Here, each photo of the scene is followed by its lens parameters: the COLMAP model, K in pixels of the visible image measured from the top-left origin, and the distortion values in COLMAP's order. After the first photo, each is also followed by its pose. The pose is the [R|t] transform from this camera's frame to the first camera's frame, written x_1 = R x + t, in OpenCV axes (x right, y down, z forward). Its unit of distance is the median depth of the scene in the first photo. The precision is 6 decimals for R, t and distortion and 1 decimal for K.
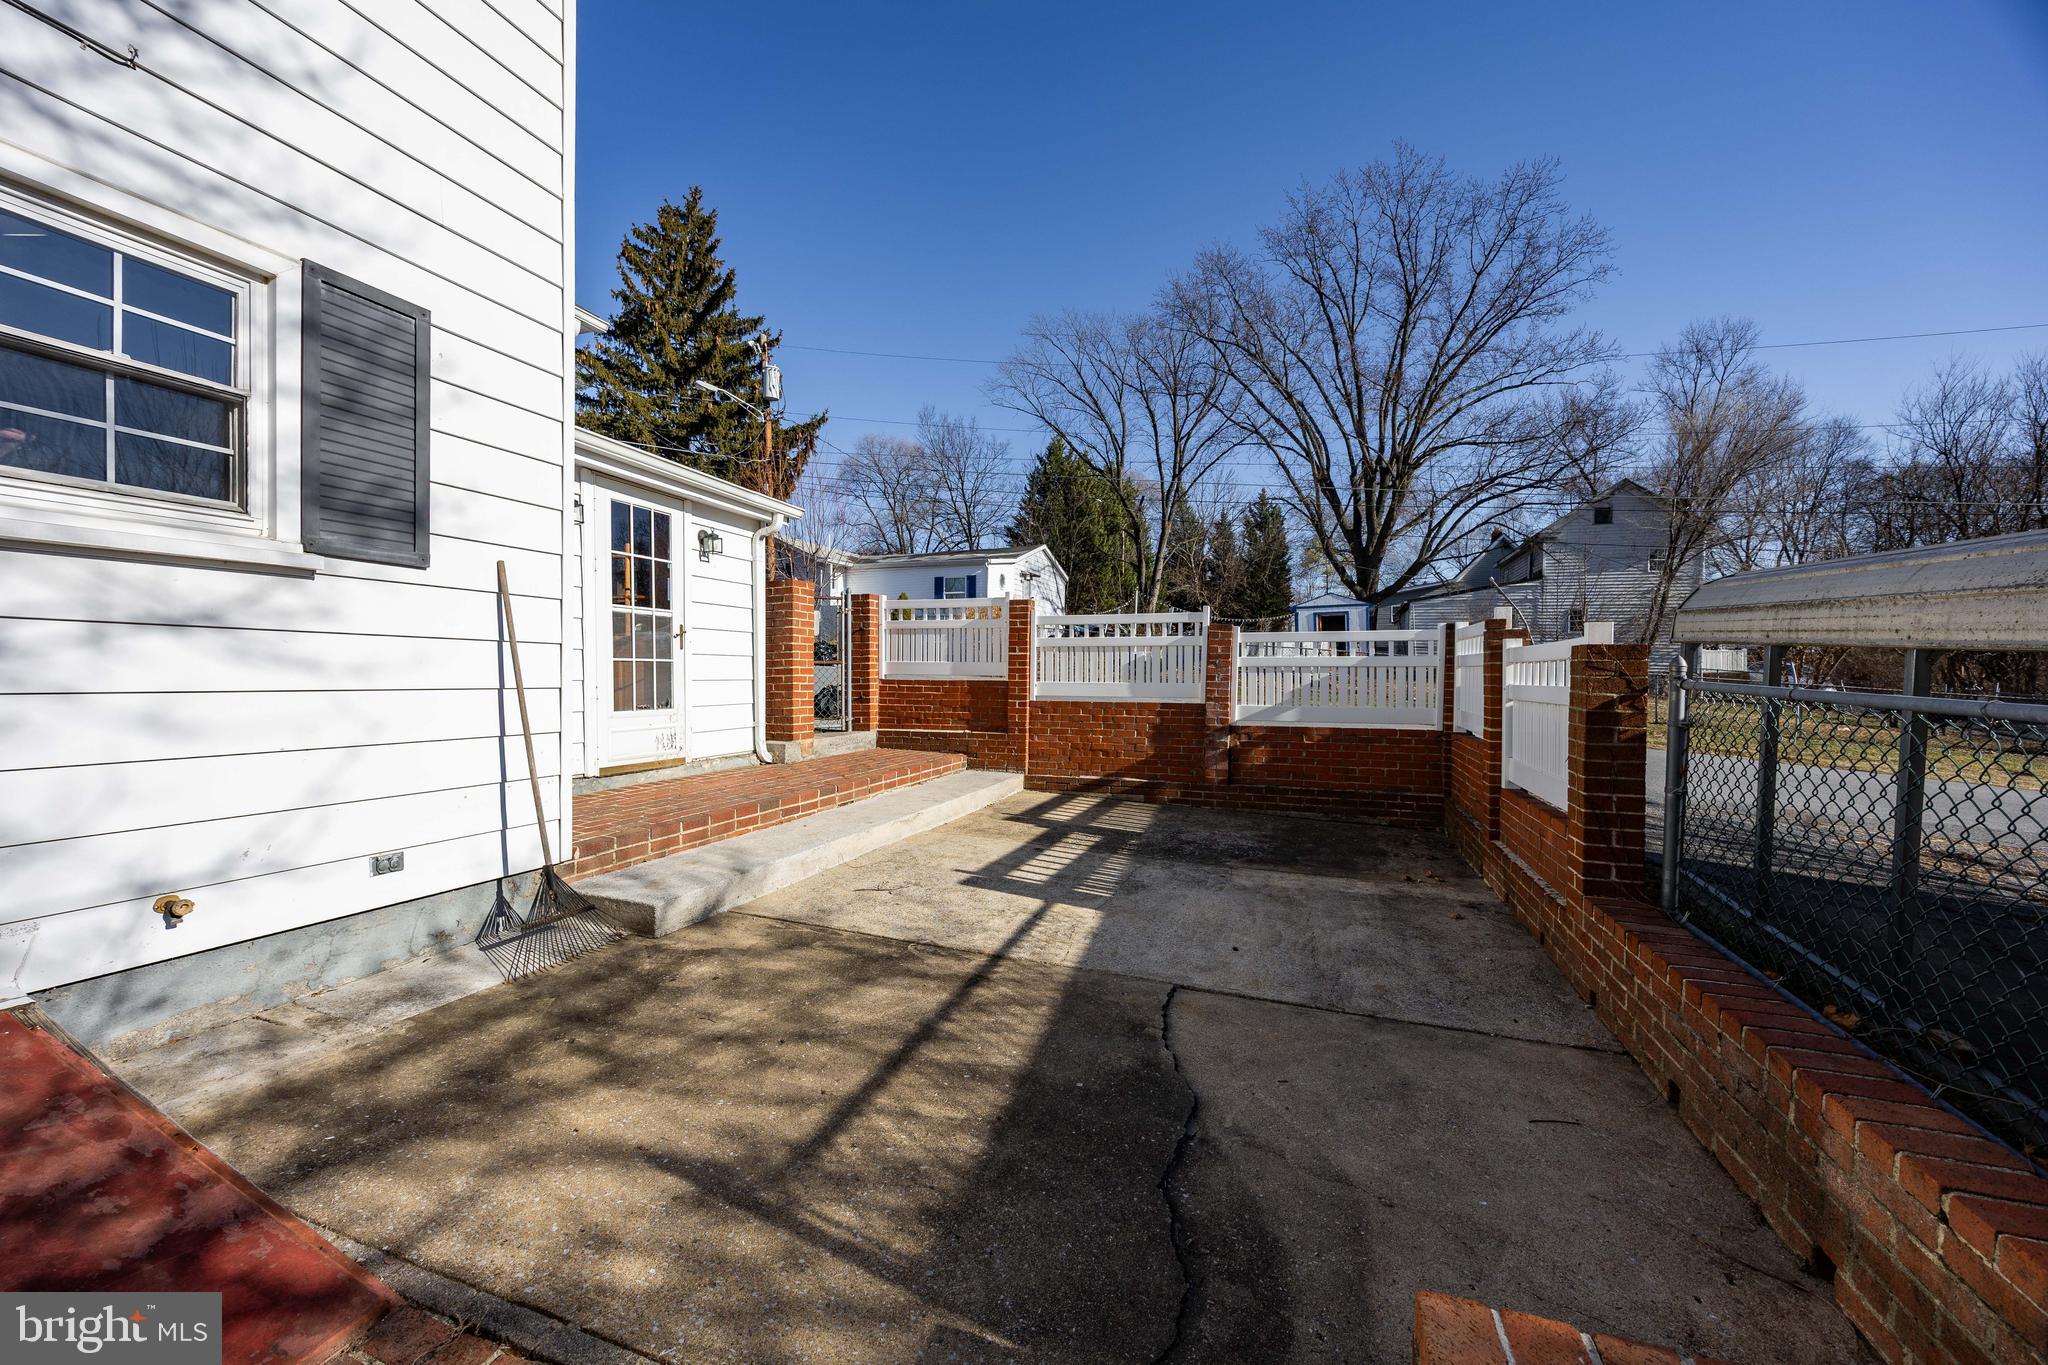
lens RADIAL K [[777.1, 0, 1024.0], [0, 777.1, 682.5], [0, 0, 1]] dist [-0.000272, 0.000142]
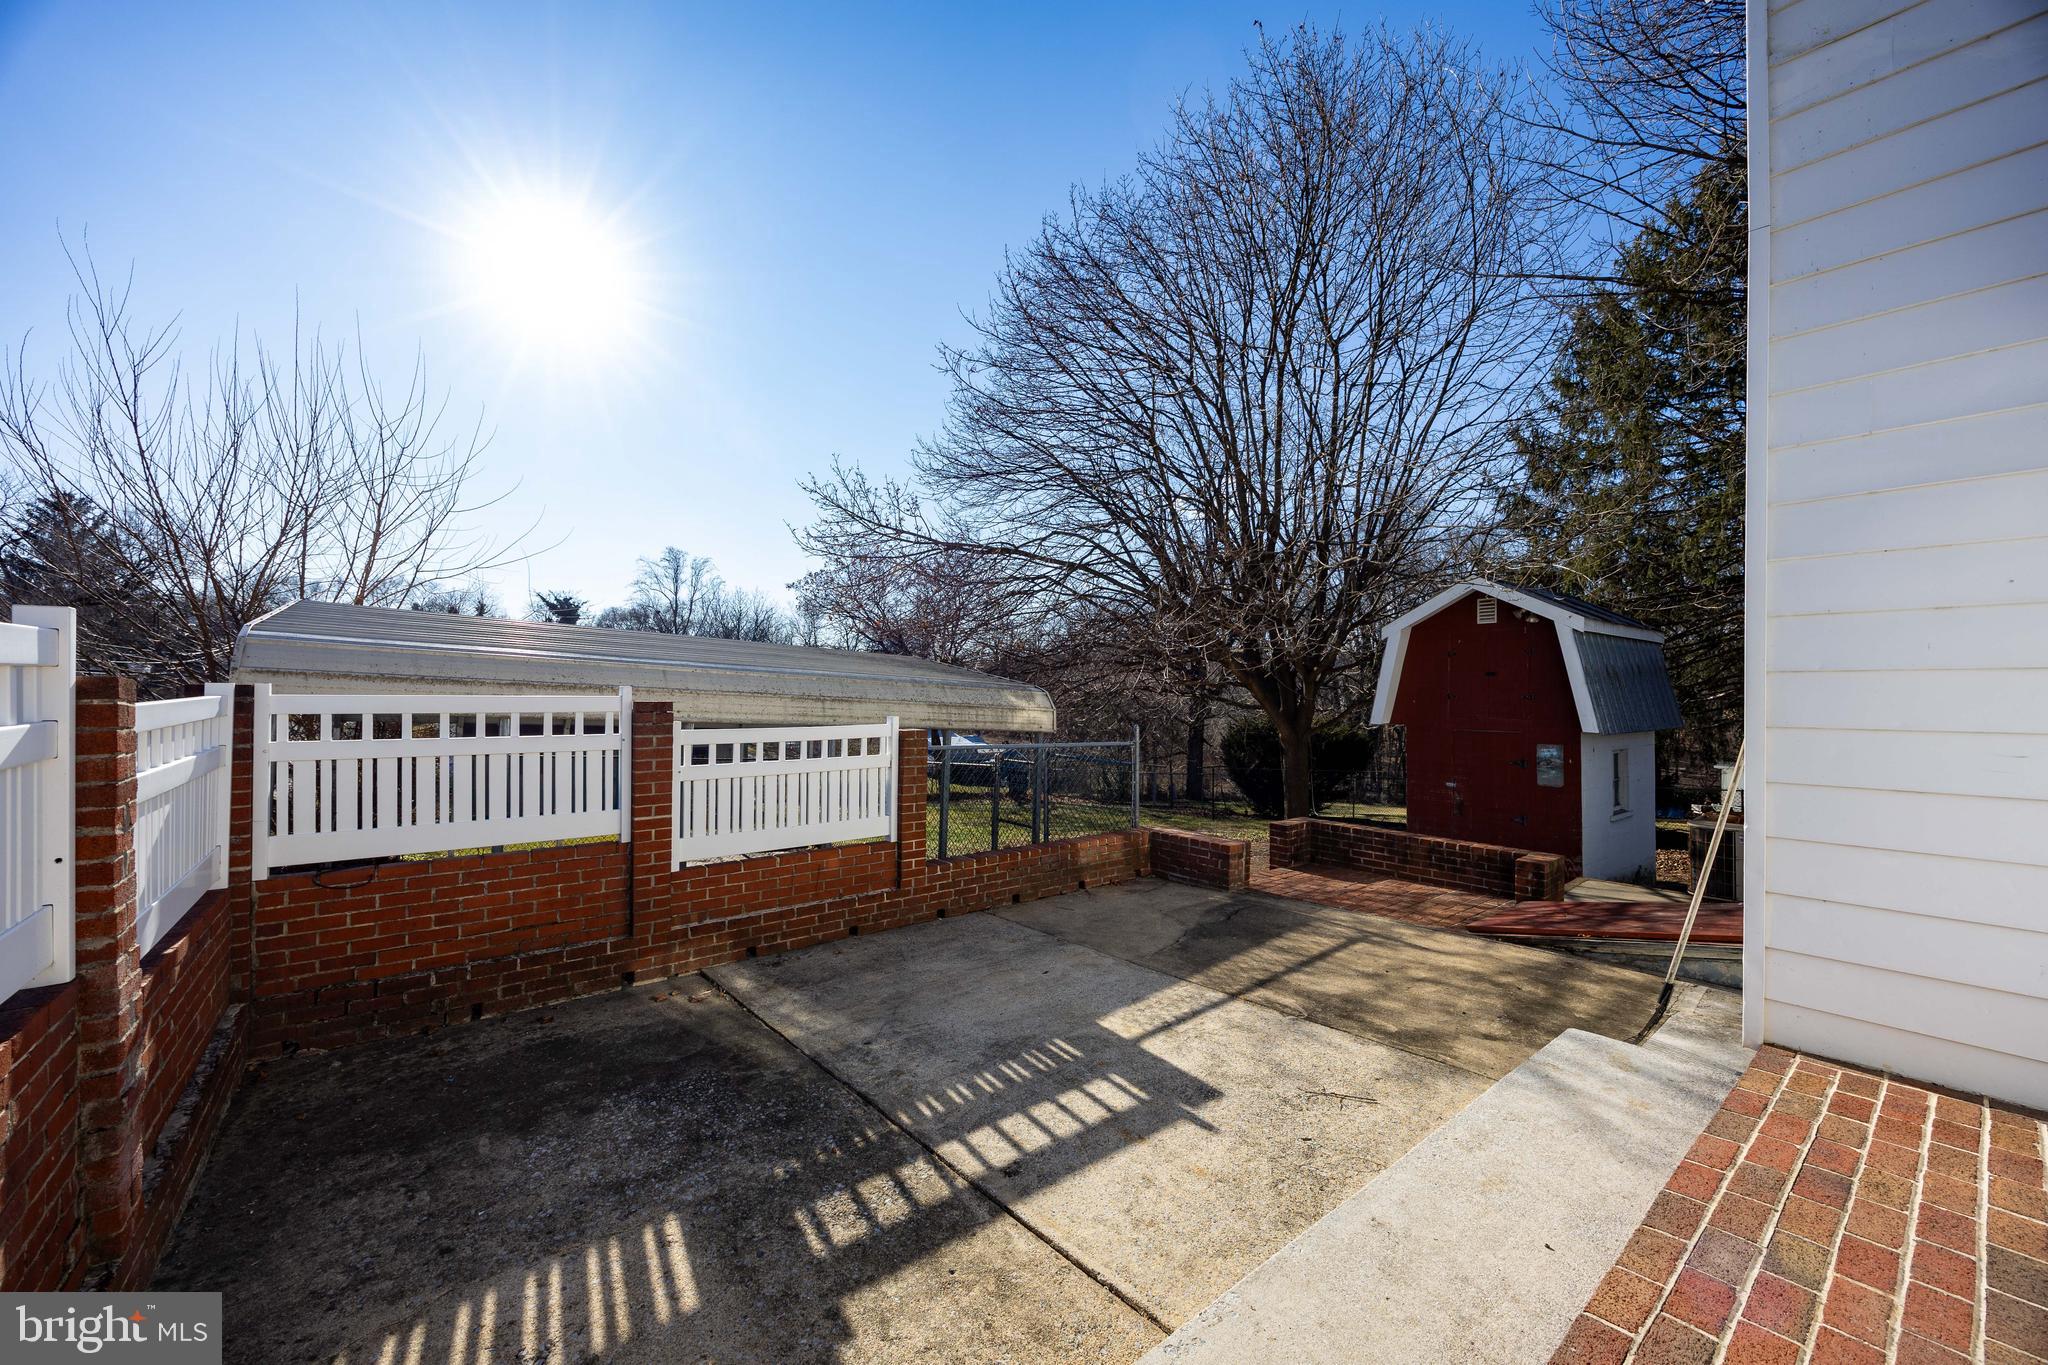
lens RADIAL K [[777.1, 0, 1024.0], [0, 777.1, 682.5], [0, 0, 1]] dist [-0.000272, 0.000142]
pose [[-0.857226, -0.014143, 0.514746, -0.373850], [-0.009307, 0.999885, 0.011973, -0.164676], [-0.514856, 0.005473, -0.857259, 2.201799]]
